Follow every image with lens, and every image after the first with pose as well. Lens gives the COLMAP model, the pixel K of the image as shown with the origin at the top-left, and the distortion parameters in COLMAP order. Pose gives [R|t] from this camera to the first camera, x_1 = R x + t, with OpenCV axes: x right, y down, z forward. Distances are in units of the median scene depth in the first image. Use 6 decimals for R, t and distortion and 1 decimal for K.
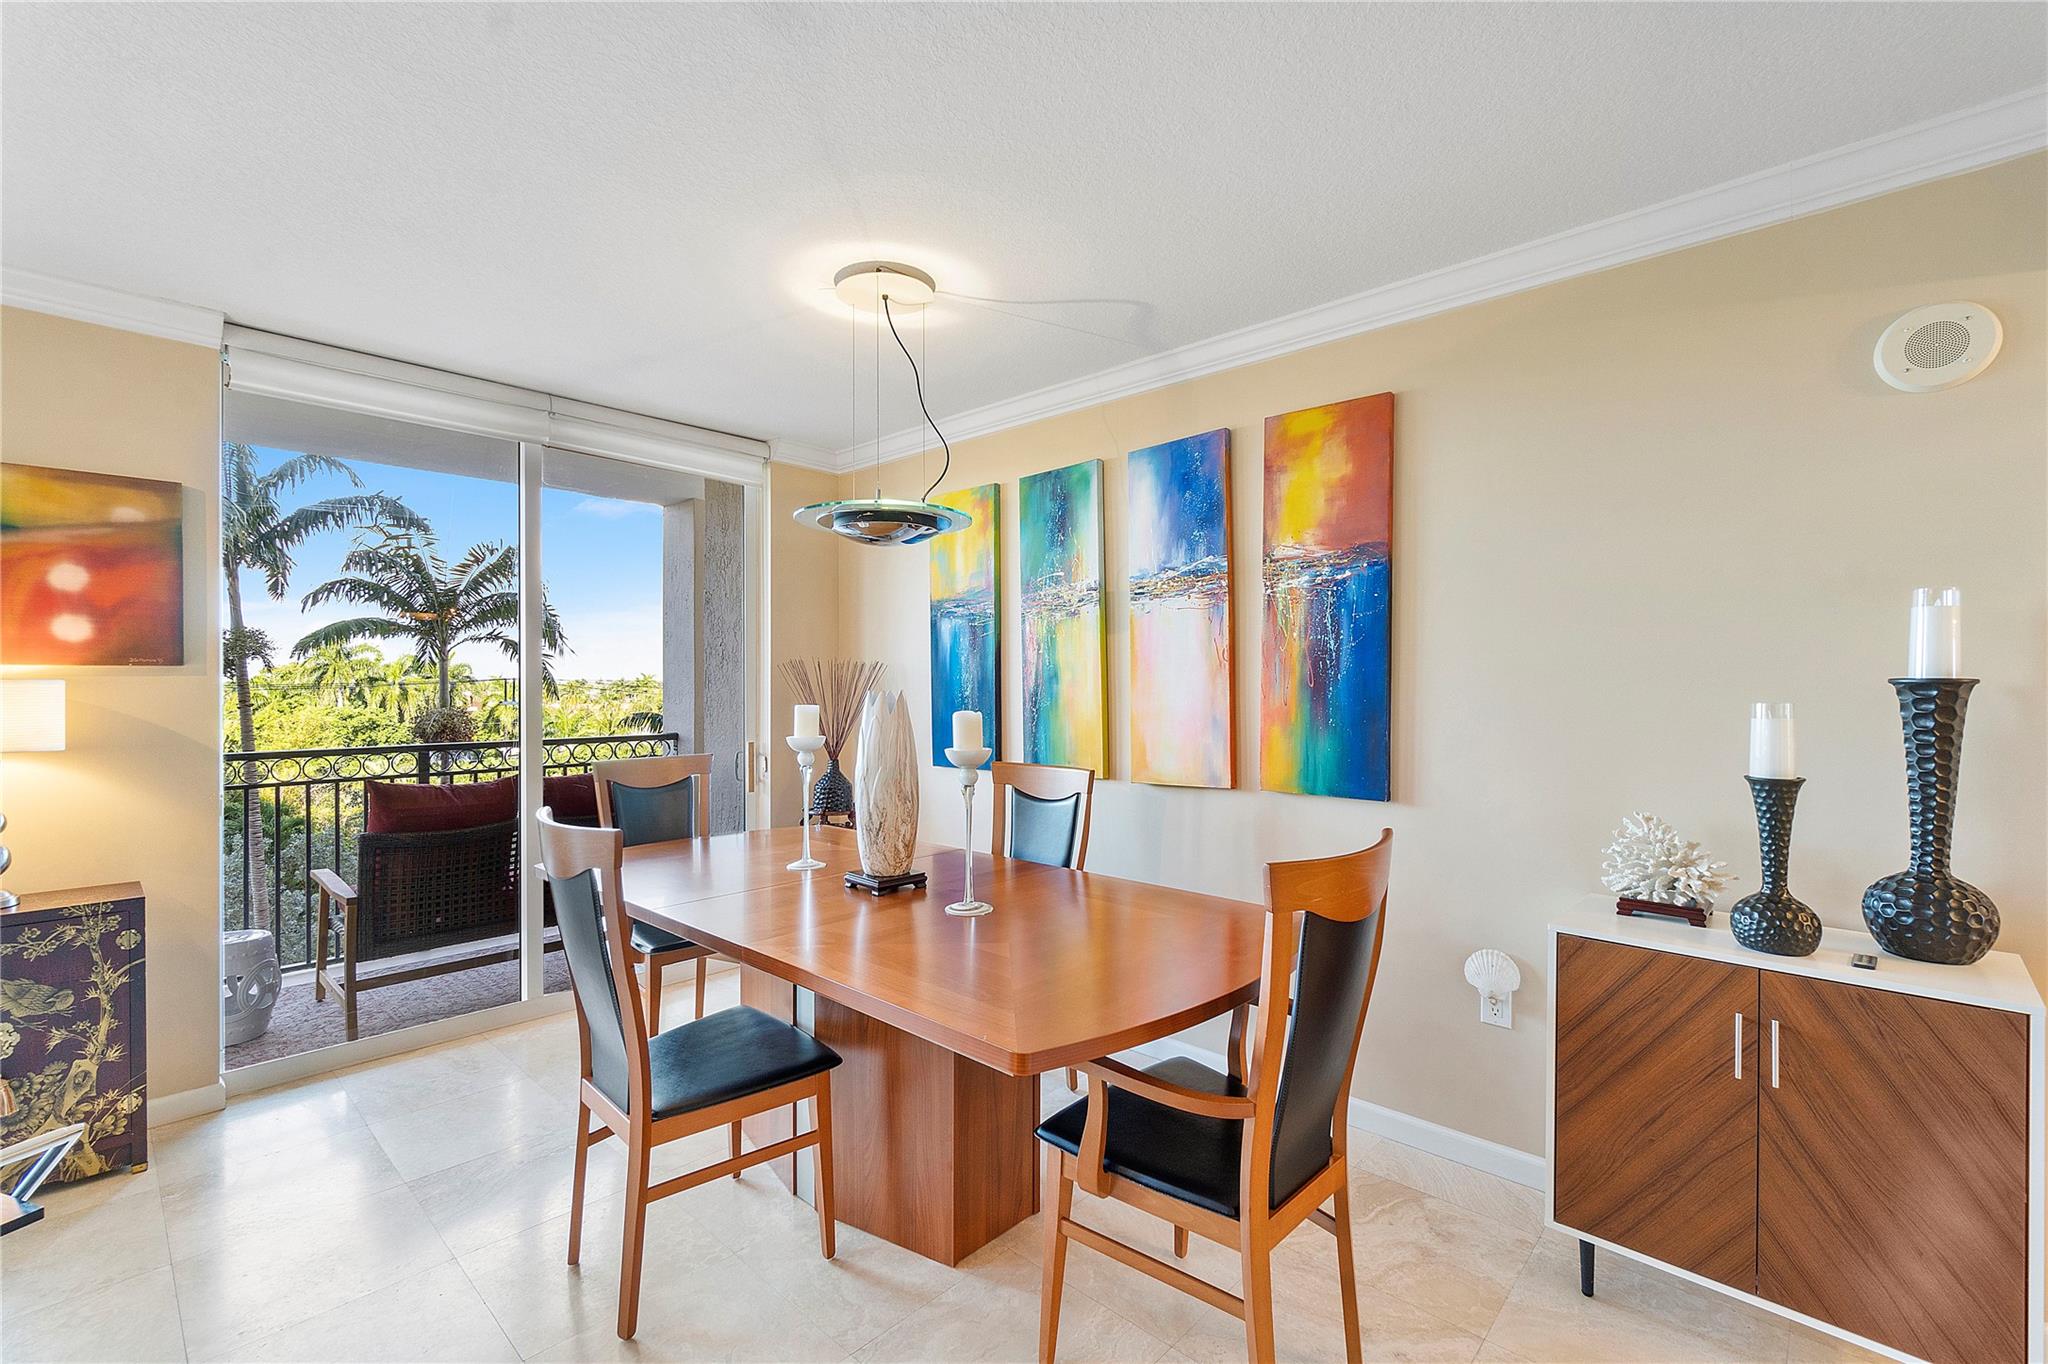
lens RADIAL K [[890.0, 0, 1014.8], [0, 890.0, 688.4], [0, 0, 1]] dist [-0.000704, -0.000602]
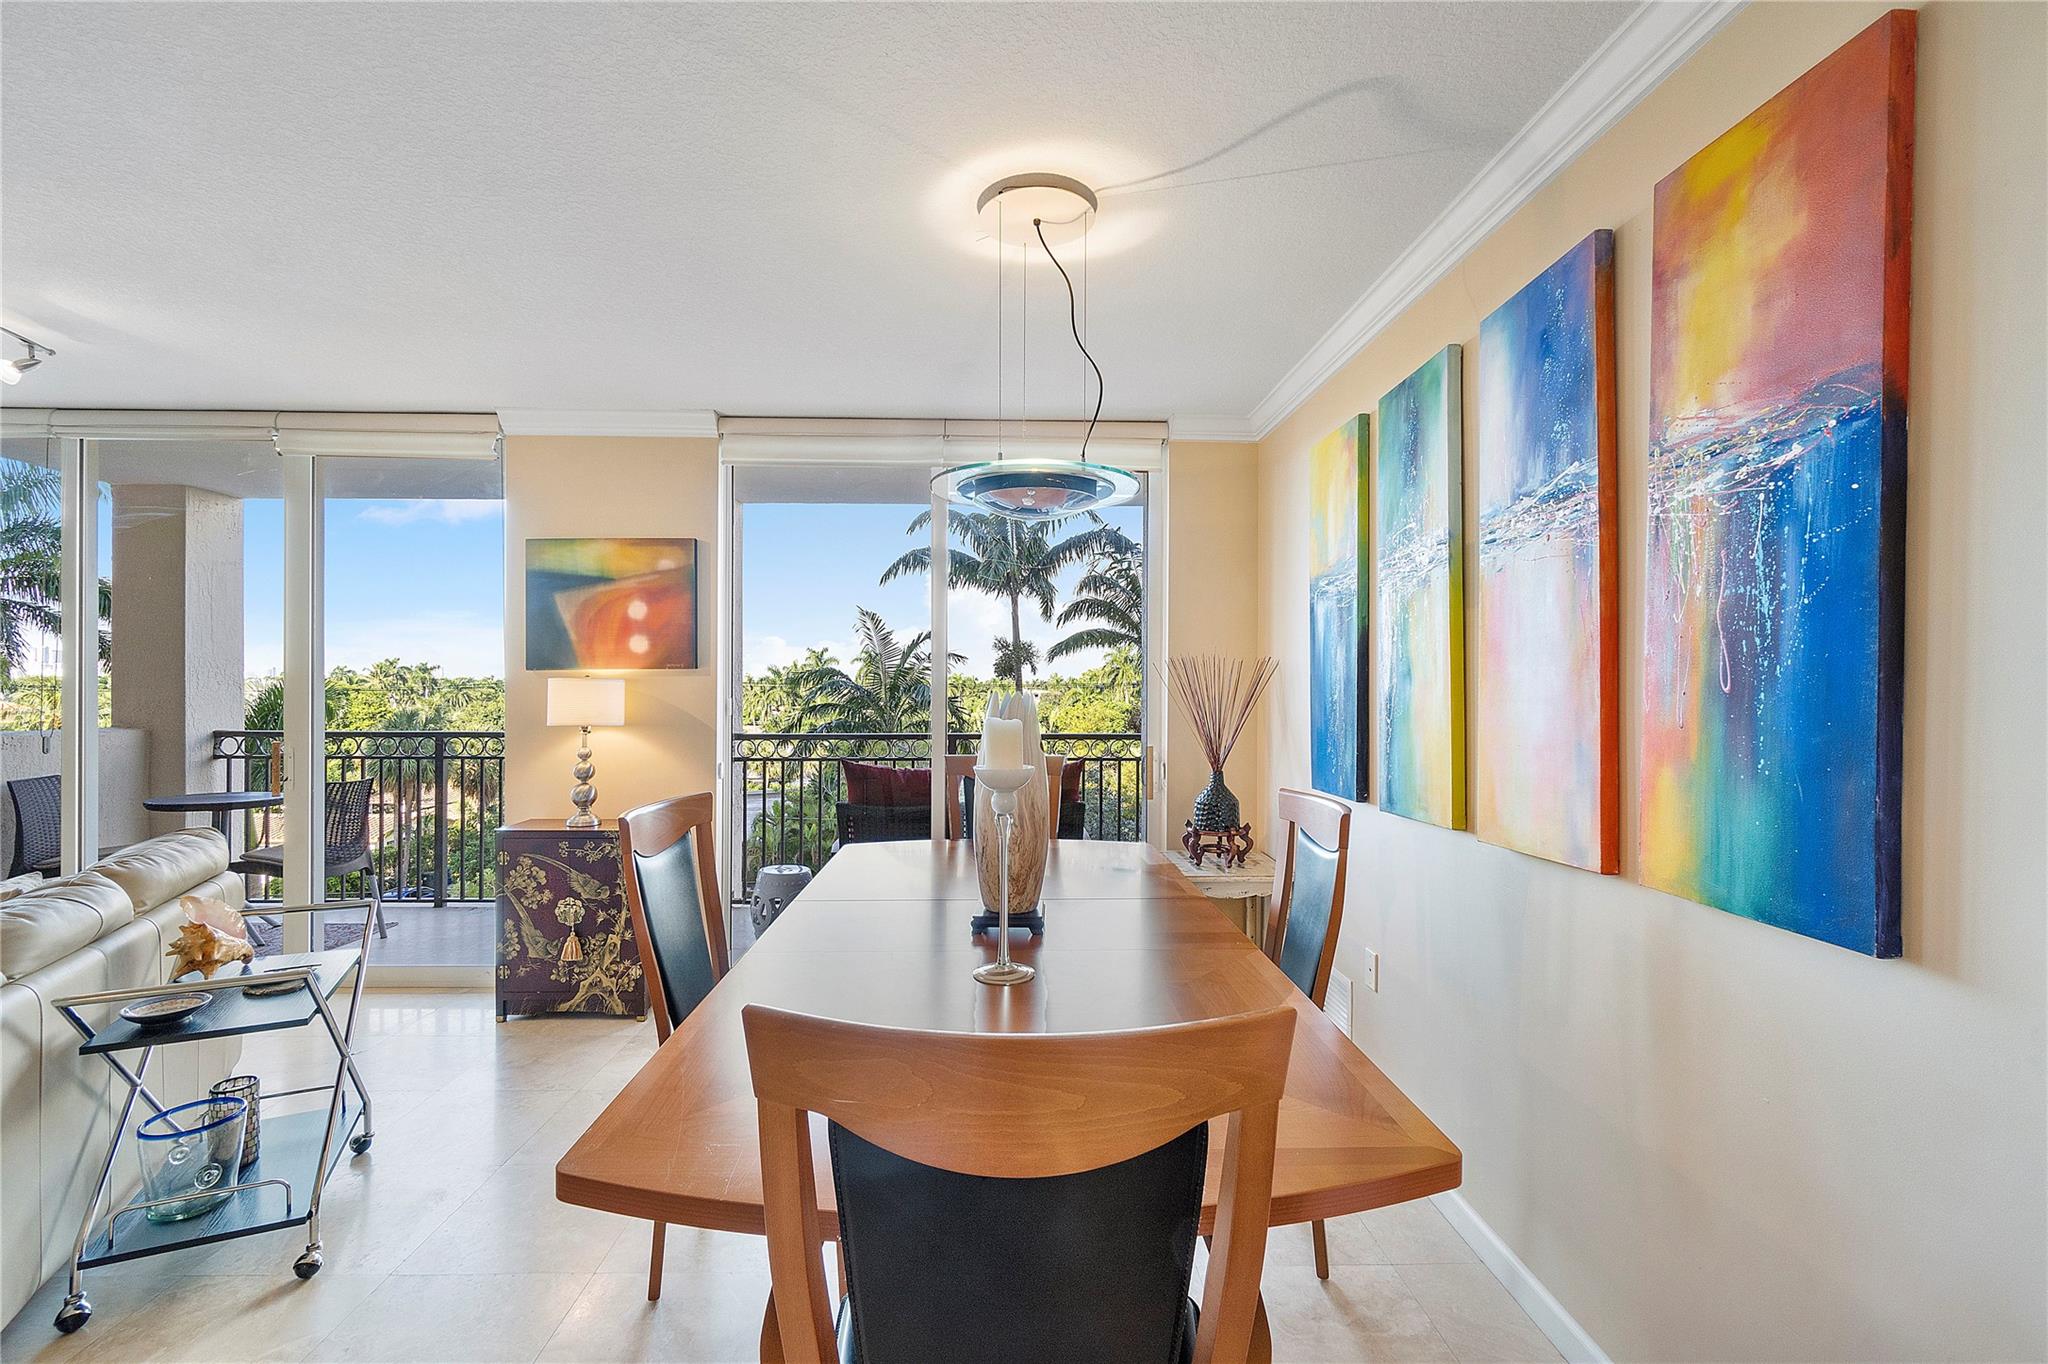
lens RADIAL K [[882.8, 0, 1014.7], [0, 882.8, 686.7], [0, 0, 1]] dist [-0.001251, 0.000063]
pose [[0.705412, 0.005803, -0.708773, 0.369049], [-0.007269, 0.999973, 0.000952, -0.002096], [0.708760, 0.004480, 0.705435, 0.343705]]
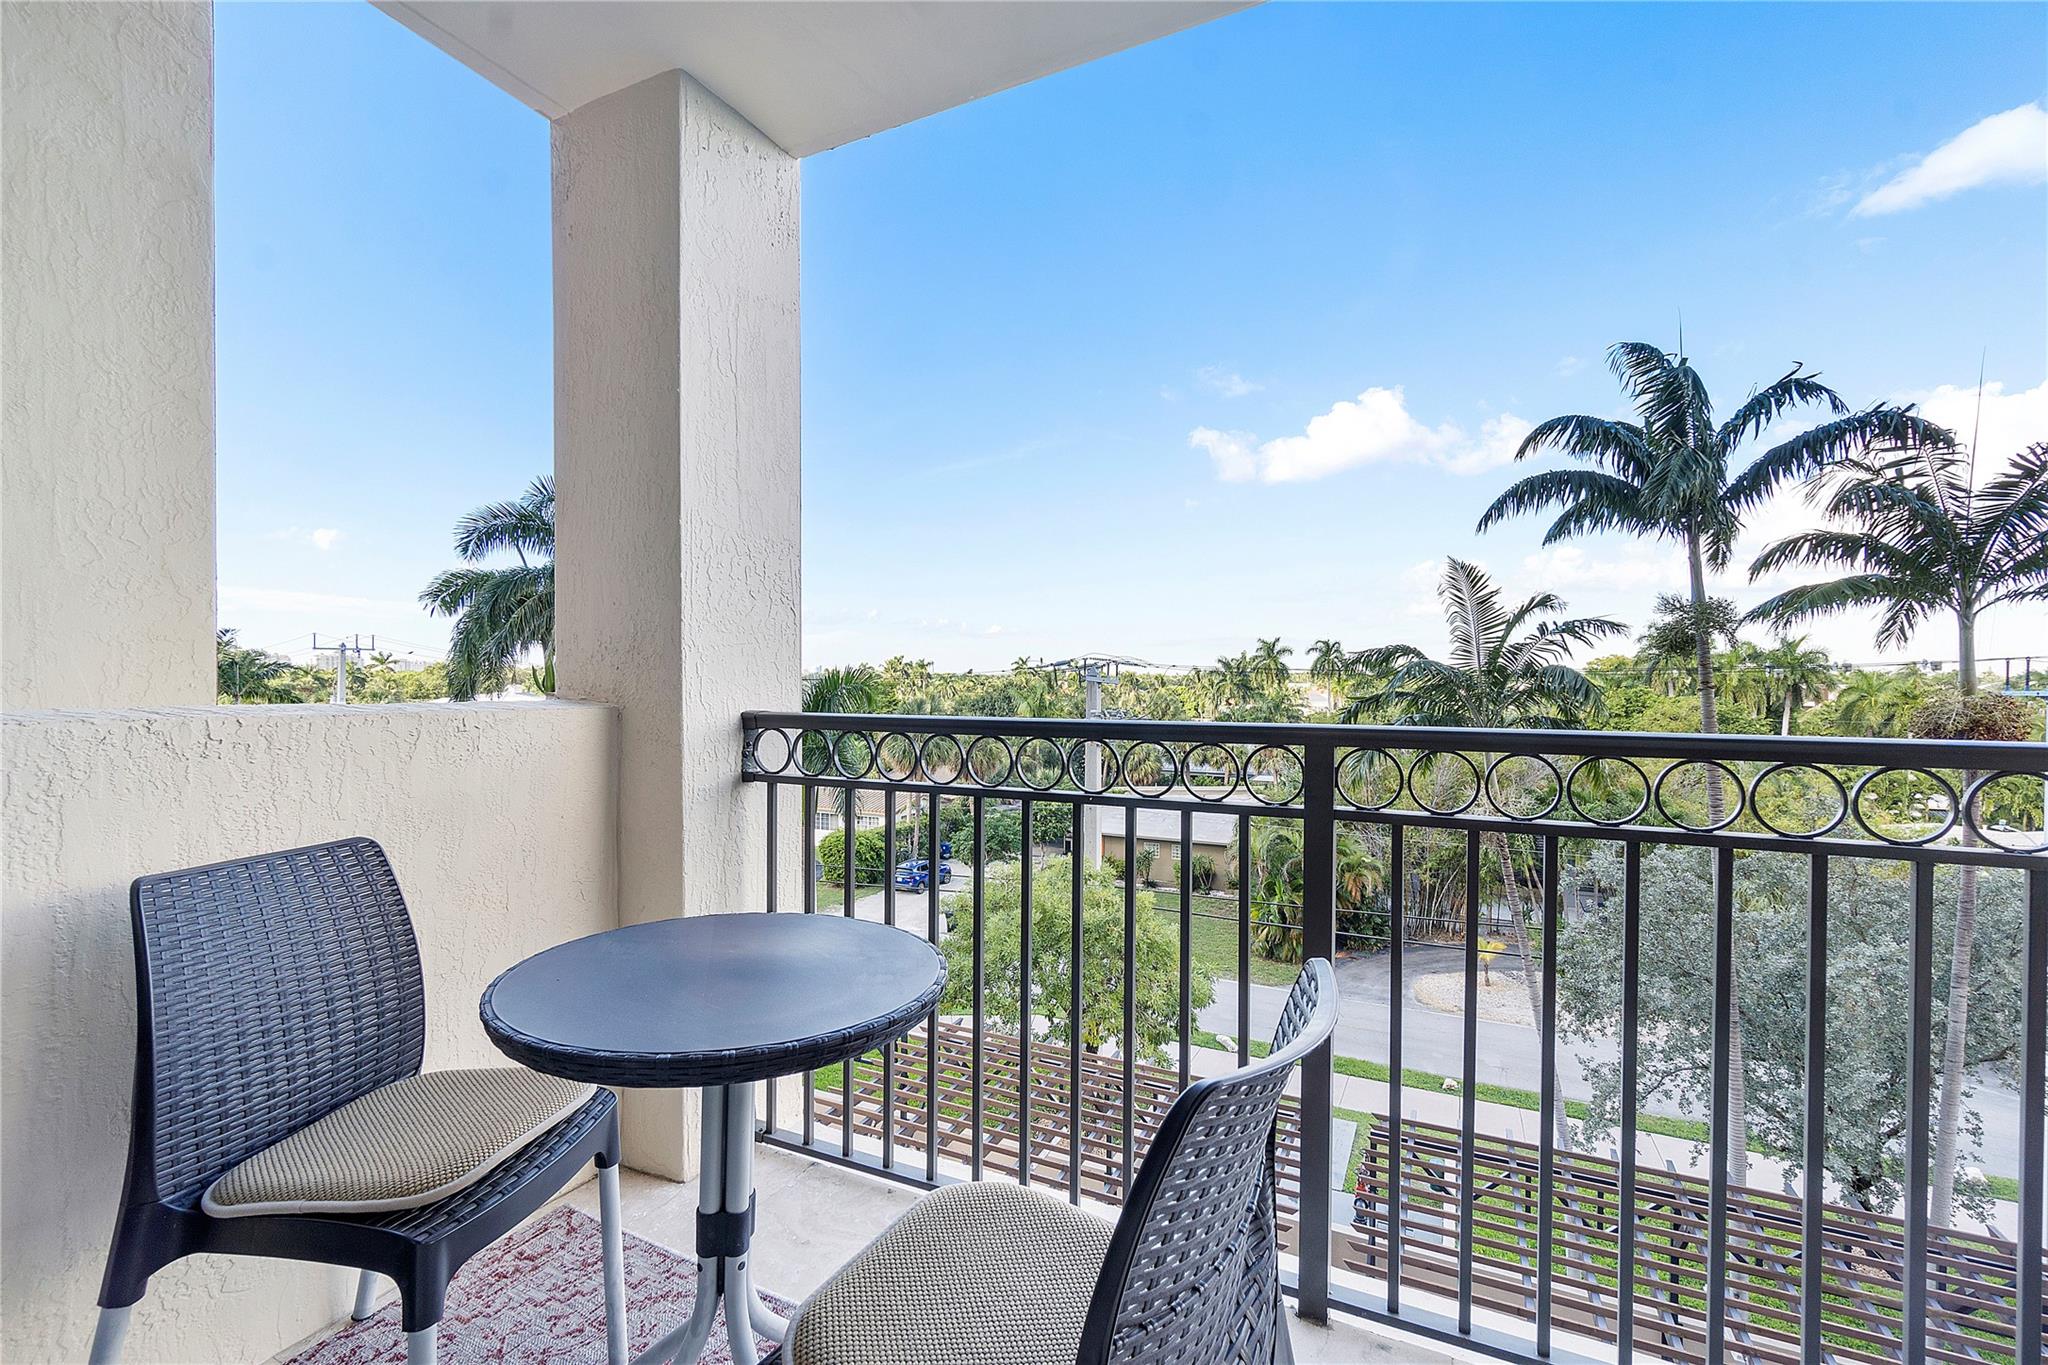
lens RADIAL K [[882.8, 0, 1014.7], [0, 882.8, 687.2], [0, 0, 1]] dist [-0.001251, 0.000063]
pose [[0.297326, 0.011960, -0.954701, -1.278390], [-0.004599, 0.999928, 0.011094, 0.070613], [0.954765, 0.001092, 0.297359, 0.451755]]
